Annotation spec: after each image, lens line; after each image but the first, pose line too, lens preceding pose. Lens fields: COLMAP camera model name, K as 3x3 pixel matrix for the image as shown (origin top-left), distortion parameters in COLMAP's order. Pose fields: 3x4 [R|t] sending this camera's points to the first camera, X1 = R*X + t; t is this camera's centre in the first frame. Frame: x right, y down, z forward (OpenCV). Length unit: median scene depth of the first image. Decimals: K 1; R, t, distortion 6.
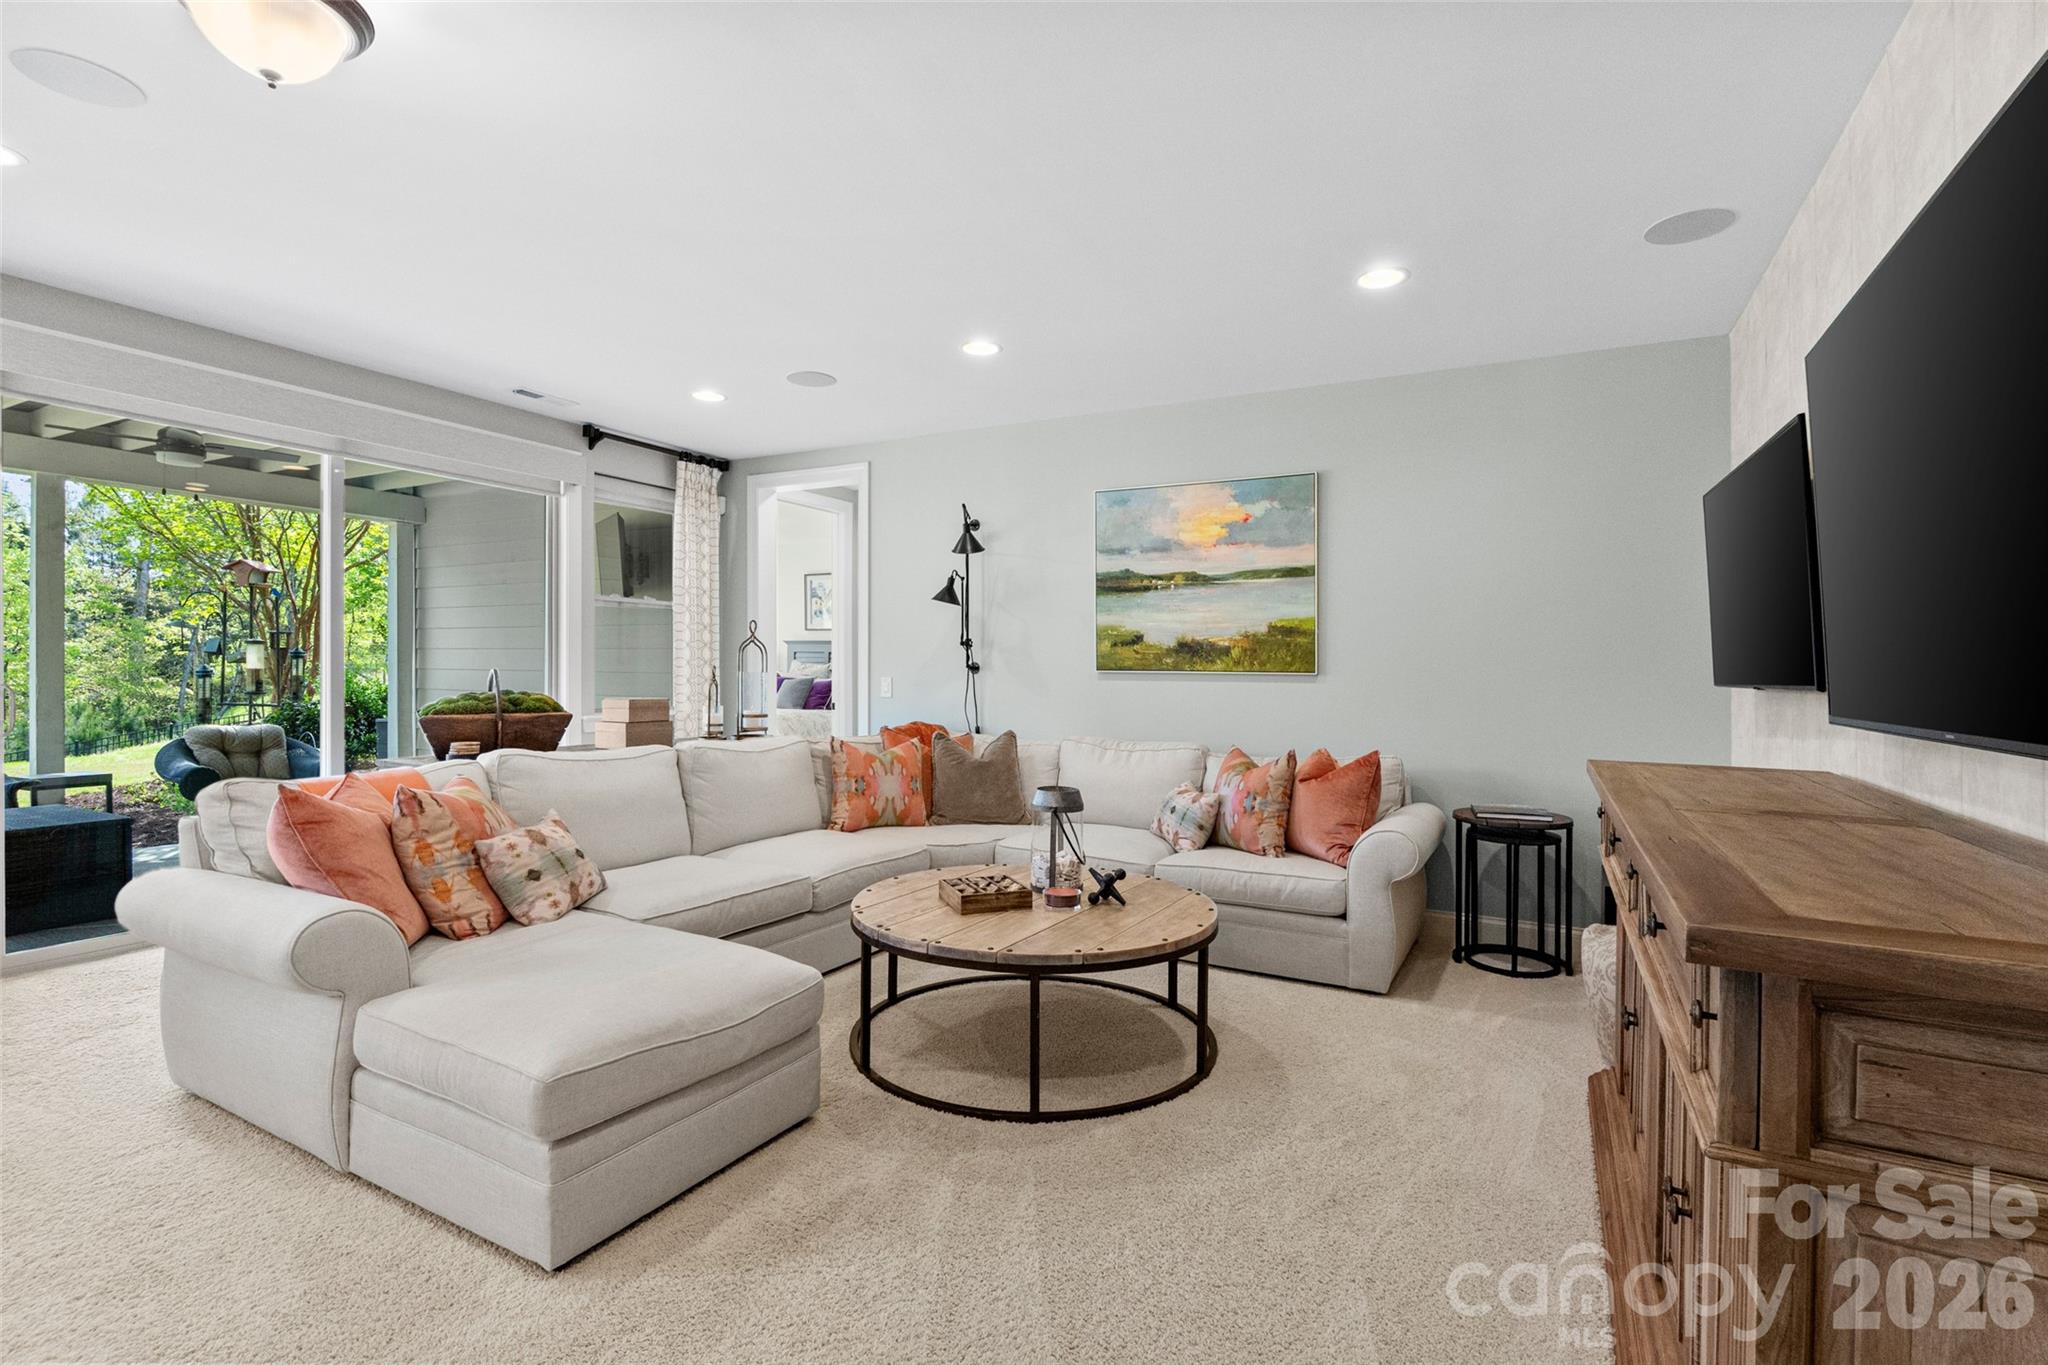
lens RADIAL K [[993.1, 0, 968.7], [0, 993.1, 660.2], [0, 0, 1]] dist [-0.004160, 0.010196]
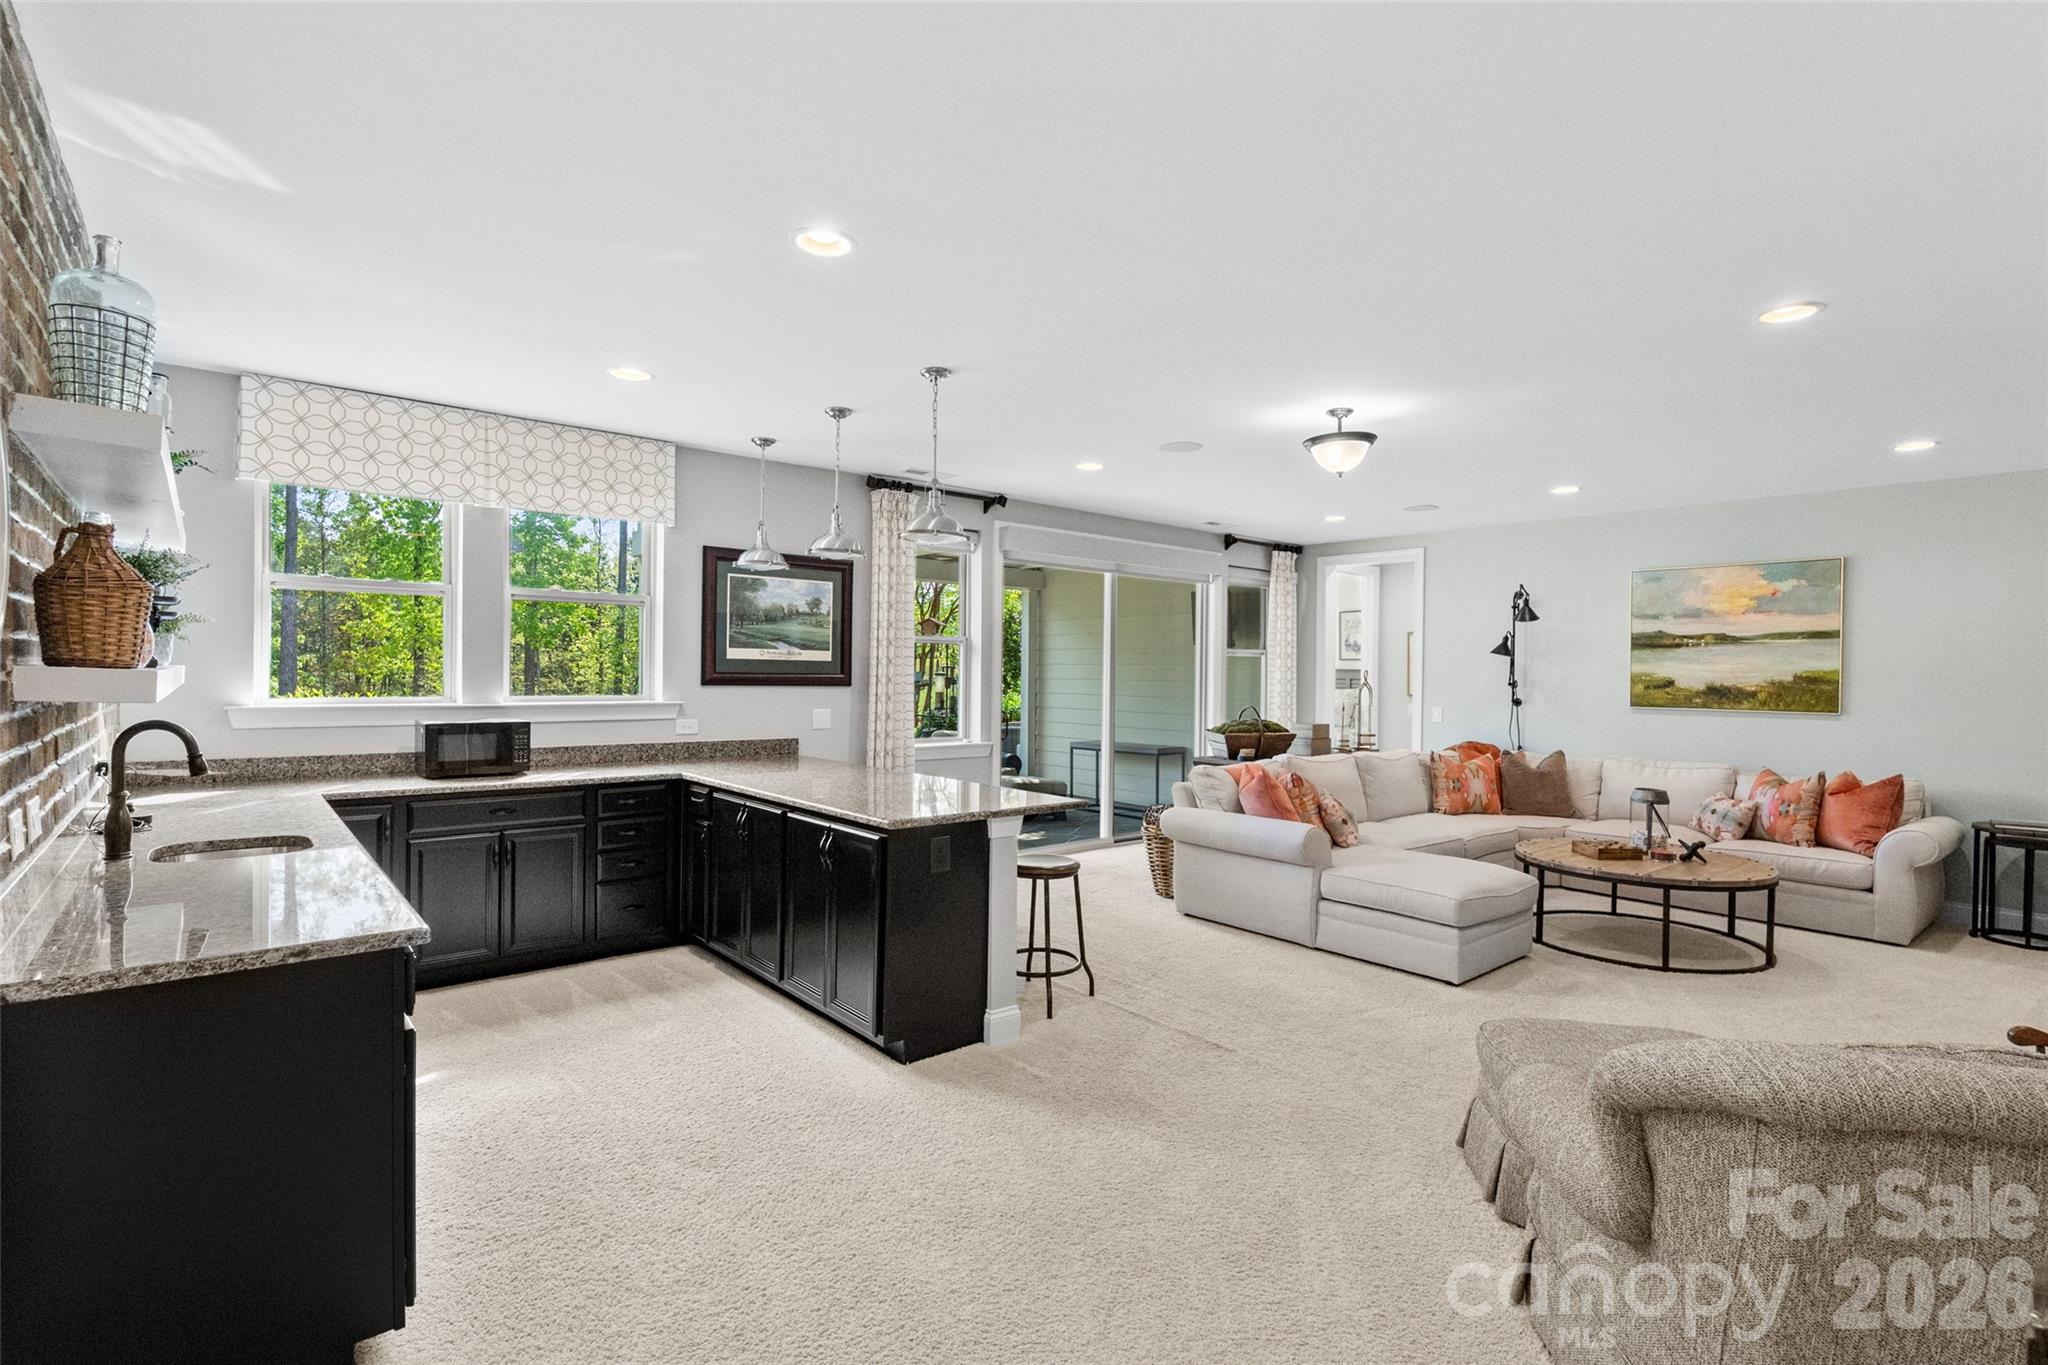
lens RADIAL K [[951.7, 0, 1011.7], [0, 951.7, 689.0], [0, 0, 1]] dist [0.000671, 0.000019]
pose [[0.941465, 0.008244, -0.337010, -0.238698], [-0.001777, 0.999808, 0.019496, -0.039367], [0.337106, -0.017756, 0.941299, -0.511909]]
